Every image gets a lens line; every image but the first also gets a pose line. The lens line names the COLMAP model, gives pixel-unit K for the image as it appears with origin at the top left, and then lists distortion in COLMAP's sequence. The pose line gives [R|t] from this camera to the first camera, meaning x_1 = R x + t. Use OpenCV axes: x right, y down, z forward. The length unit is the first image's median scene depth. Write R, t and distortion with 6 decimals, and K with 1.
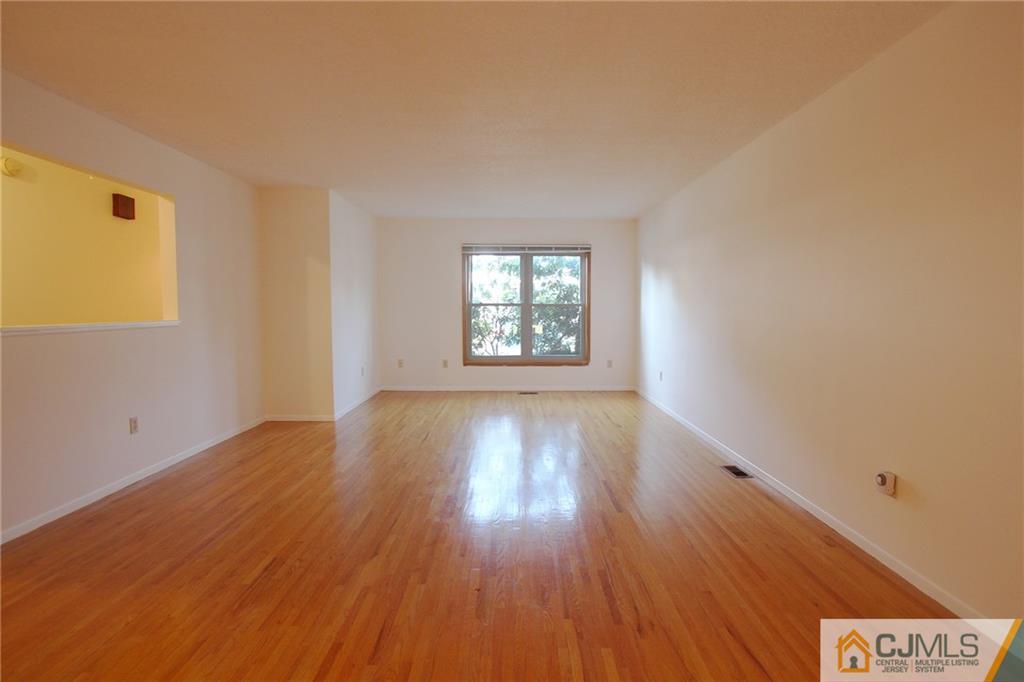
lens RADIAL K [[530.6, 0, 507.6], [0, 530.6, 342.7], [0, 0, 1]] dist [0.001289, 0.000986]
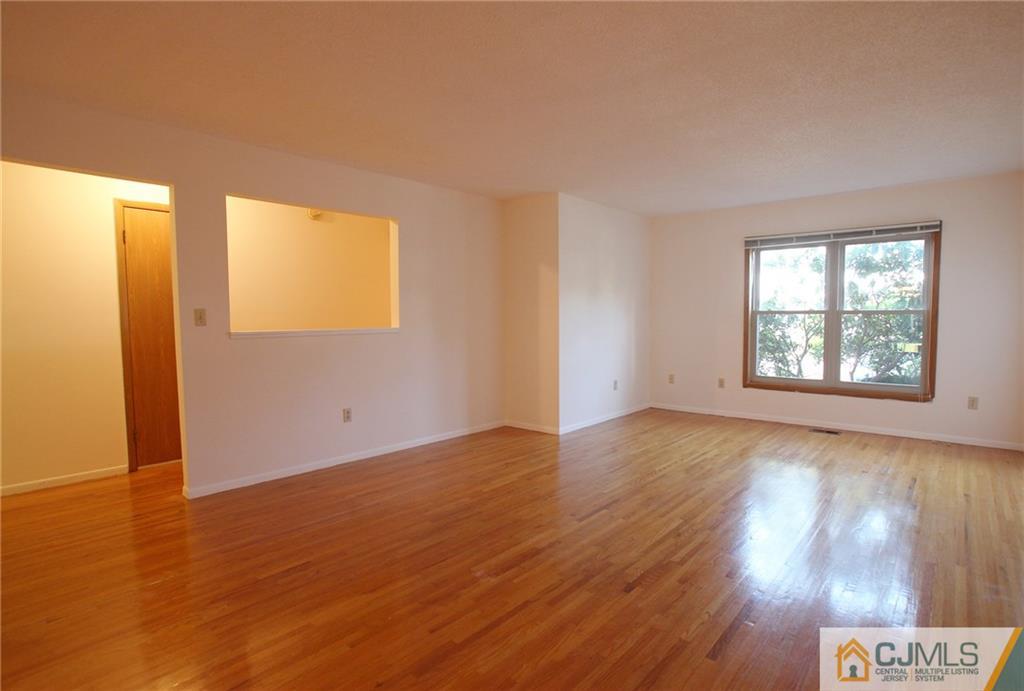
lens RADIAL K [[535.8, 0, 515.7], [0, 535.8, 343.9], [0, 0, 1]] dist [-0.028835, 0.004124]
pose [[0.769991, 0.031304, -0.637287, 0.165828], [-0.040124, 0.999195, 0.000602, -0.009561], [0.636792, 0.025107, 0.770627, 0.150617]]
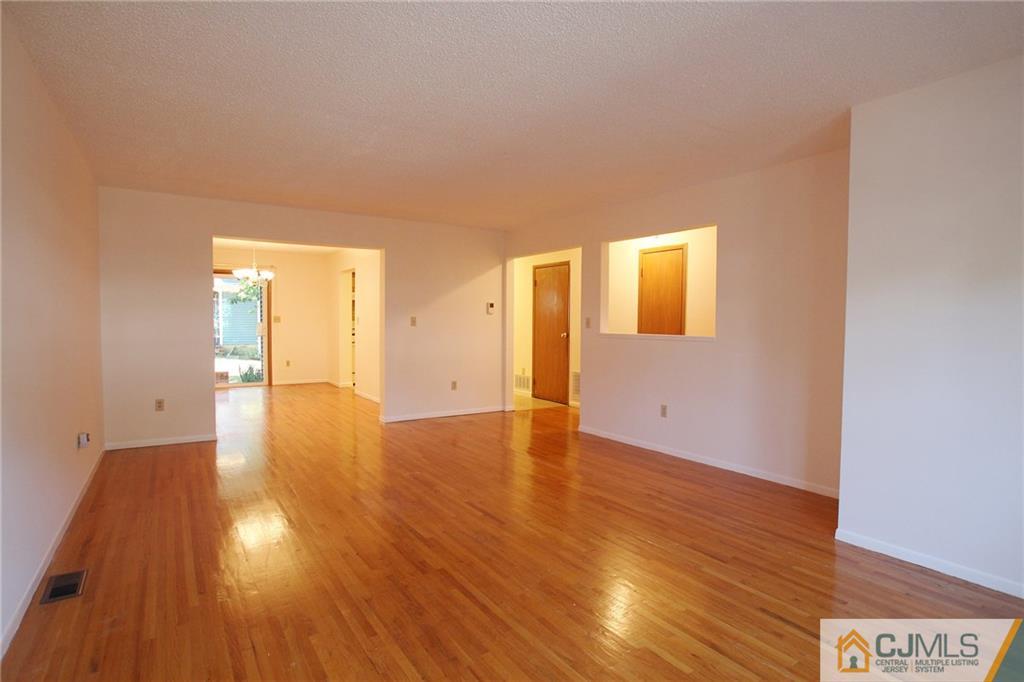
lens RADIAL K [[530.6, 0, 515.0], [0, 530.6, 342.5], [0, 0, 1]] dist [0.001289, 0.000986]
pose [[-0.828412, 0.021527, -0.559706, 0.169754], [-0.037552, 0.994878, 0.093845, -0.061330], [0.558859, 0.098760, -0.823361, 0.901436]]
